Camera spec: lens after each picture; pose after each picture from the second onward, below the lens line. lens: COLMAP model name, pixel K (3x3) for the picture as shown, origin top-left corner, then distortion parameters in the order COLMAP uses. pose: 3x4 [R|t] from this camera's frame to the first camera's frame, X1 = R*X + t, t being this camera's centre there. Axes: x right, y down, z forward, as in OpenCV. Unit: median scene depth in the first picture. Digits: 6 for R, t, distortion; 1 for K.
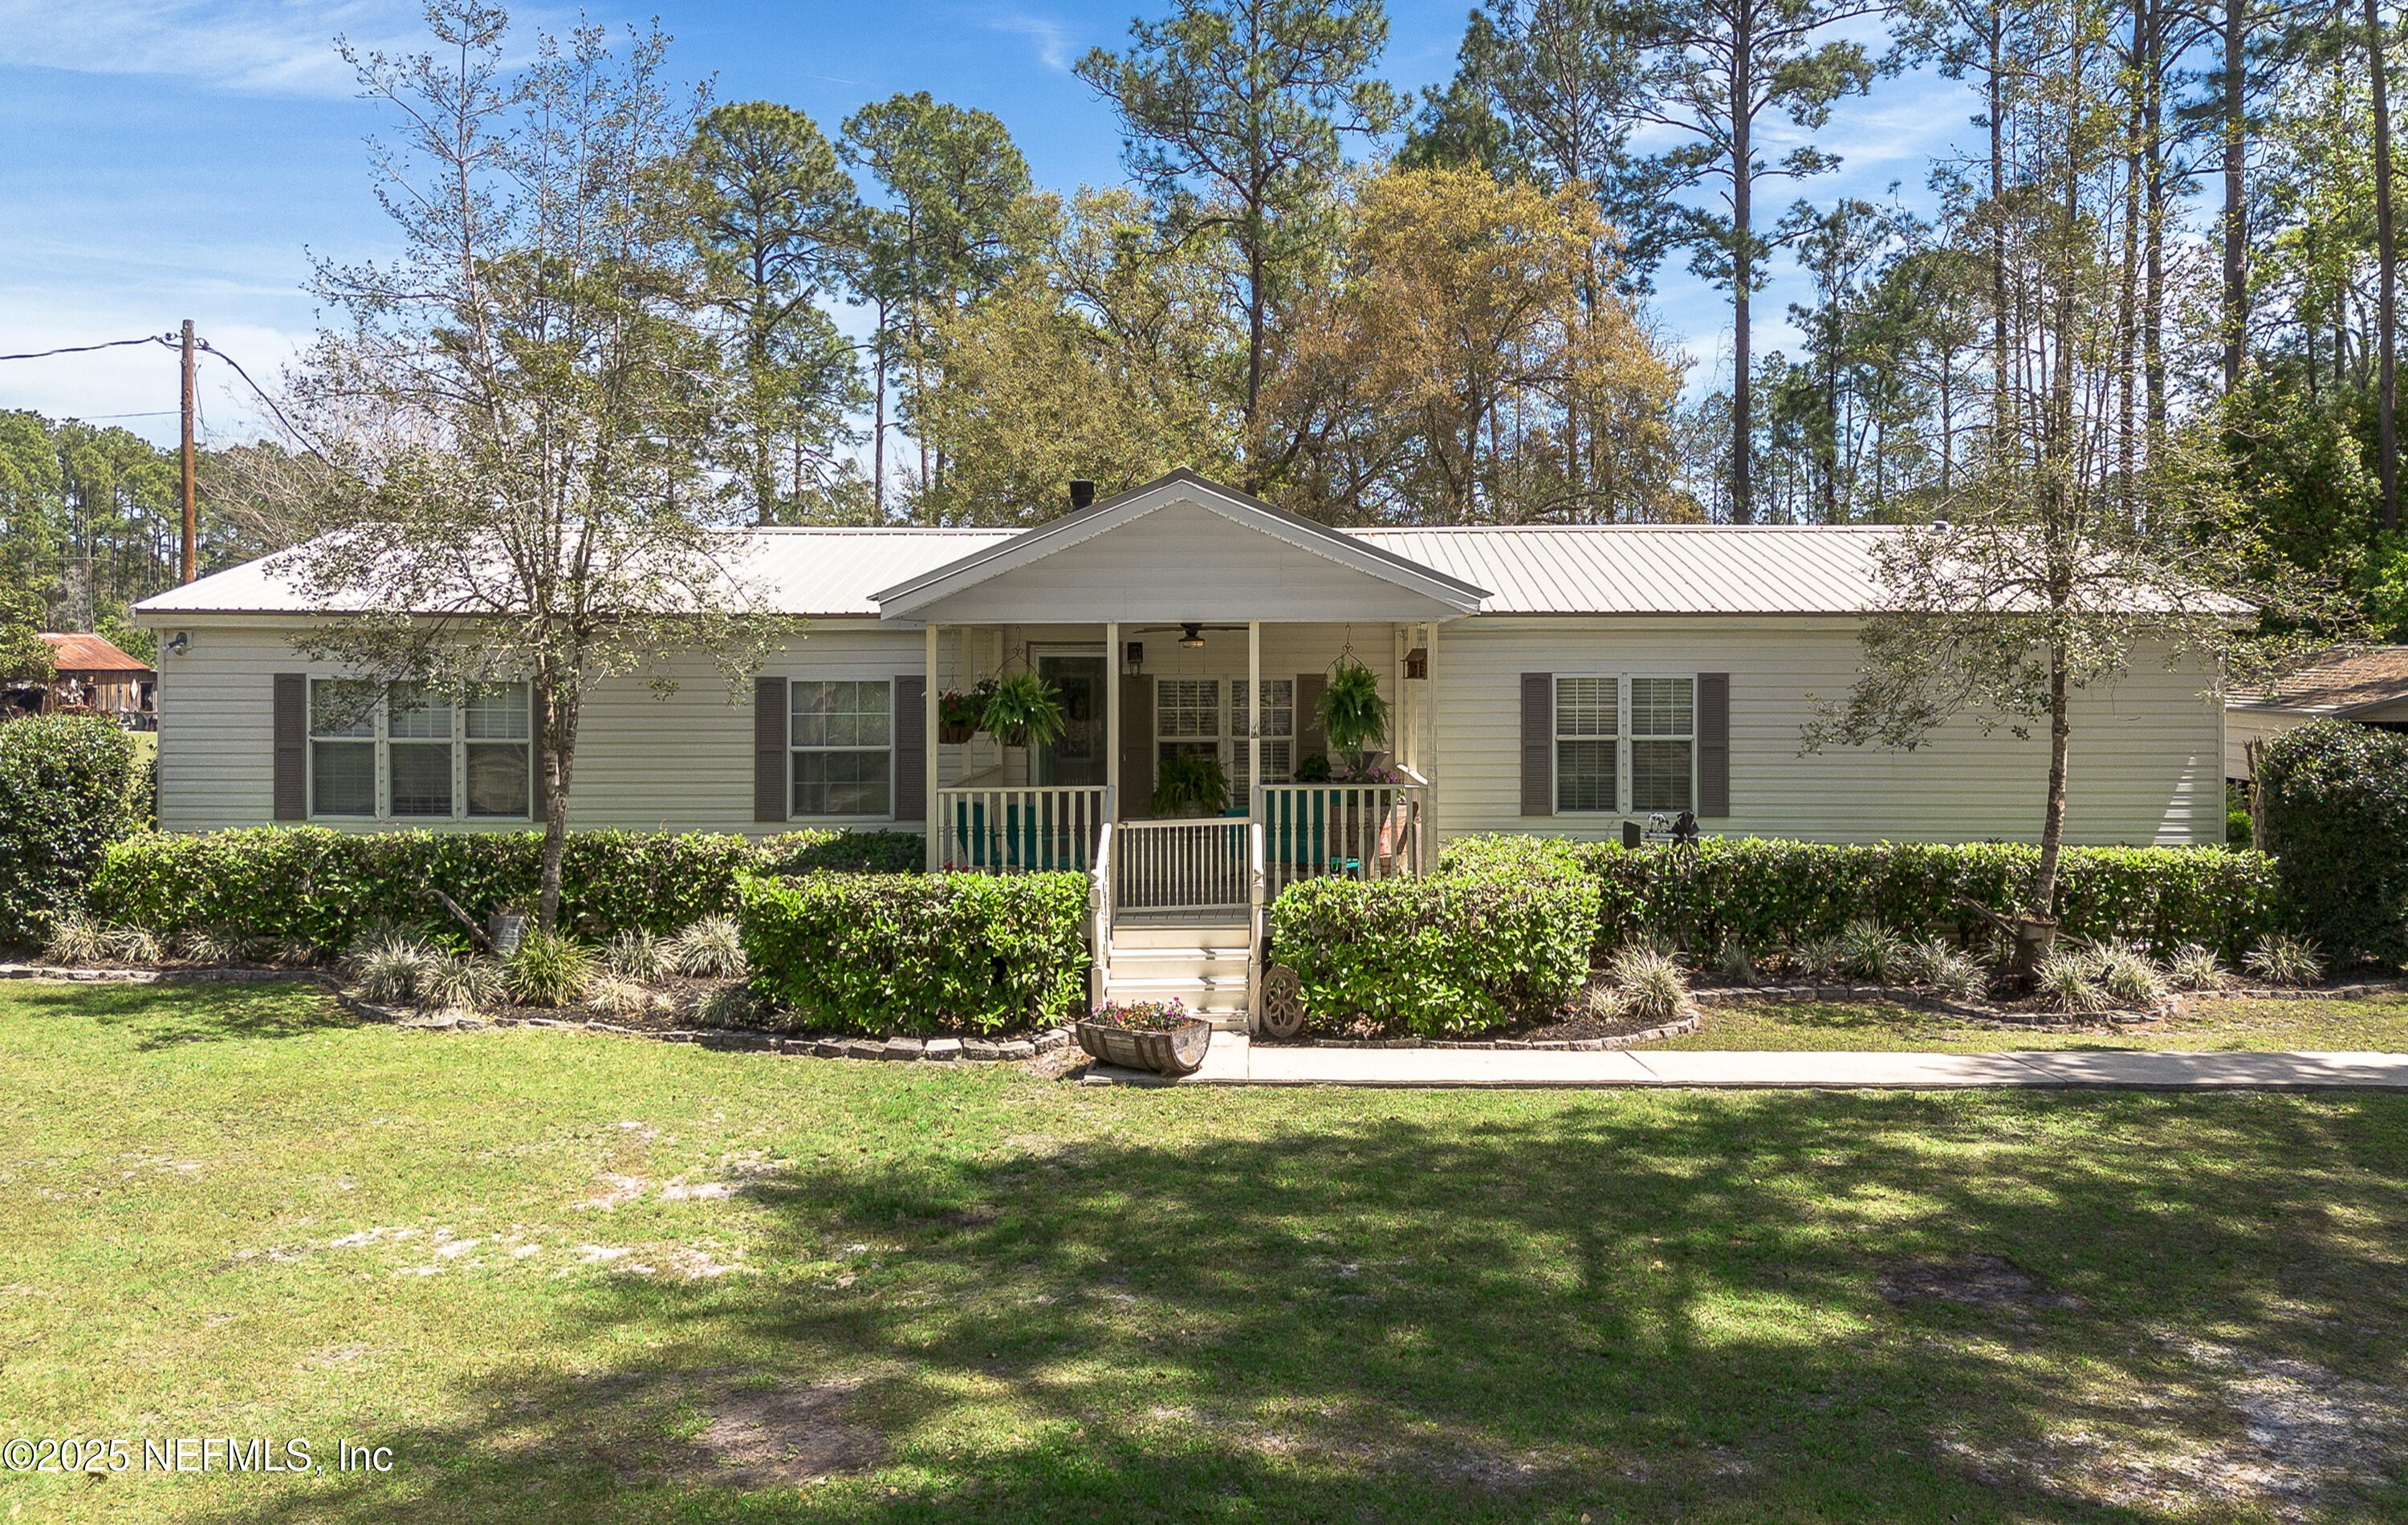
lens RADIAL K [[1976.4, 0, 1203.7], [0, 1976.4, 743.1], [0, 0, 1]] dist [0.002481, 0.000619]
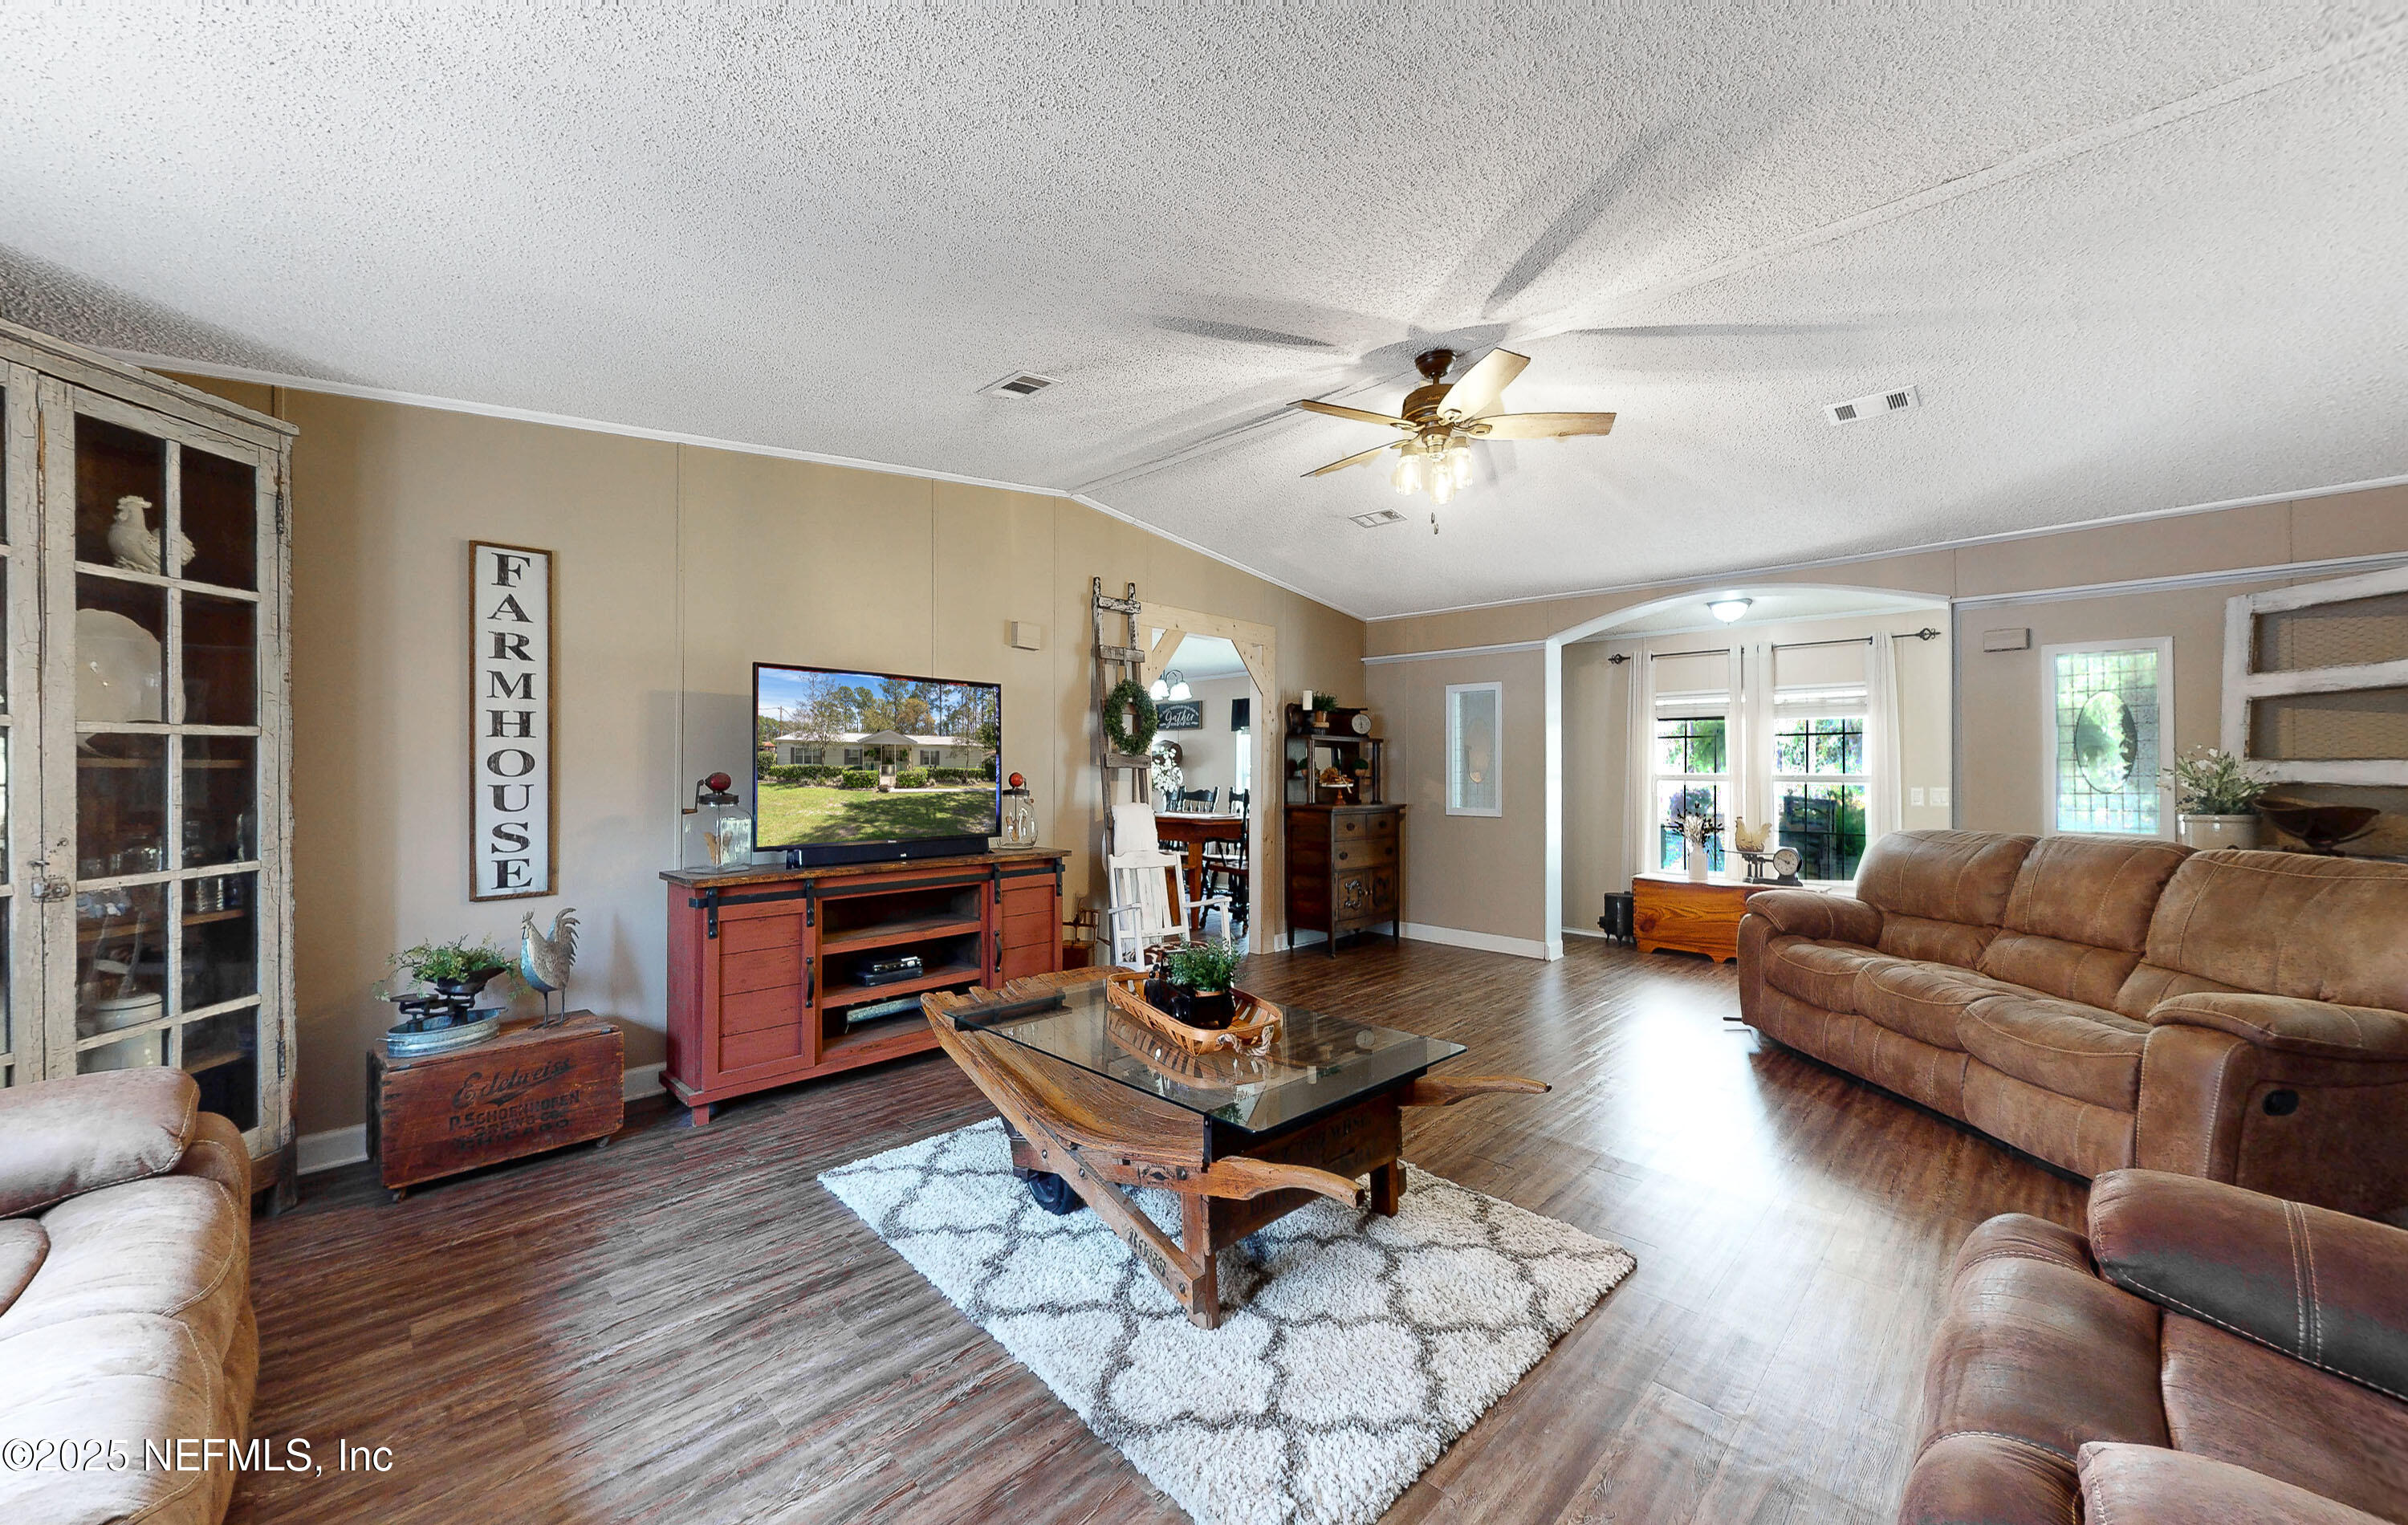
lens RADIAL K [[896.9, 0, 1208.6], [0, 896.9, 764.9], [0, 0, 1]] dist [-0.002604, -0.000082]
pose [[0.662600, 0.009977, 0.748907, -2.217915], [0.010106, 0.999701, -0.022258, 0.150462], [-0.748905, 0.022317, 0.662301, -3.010387]]
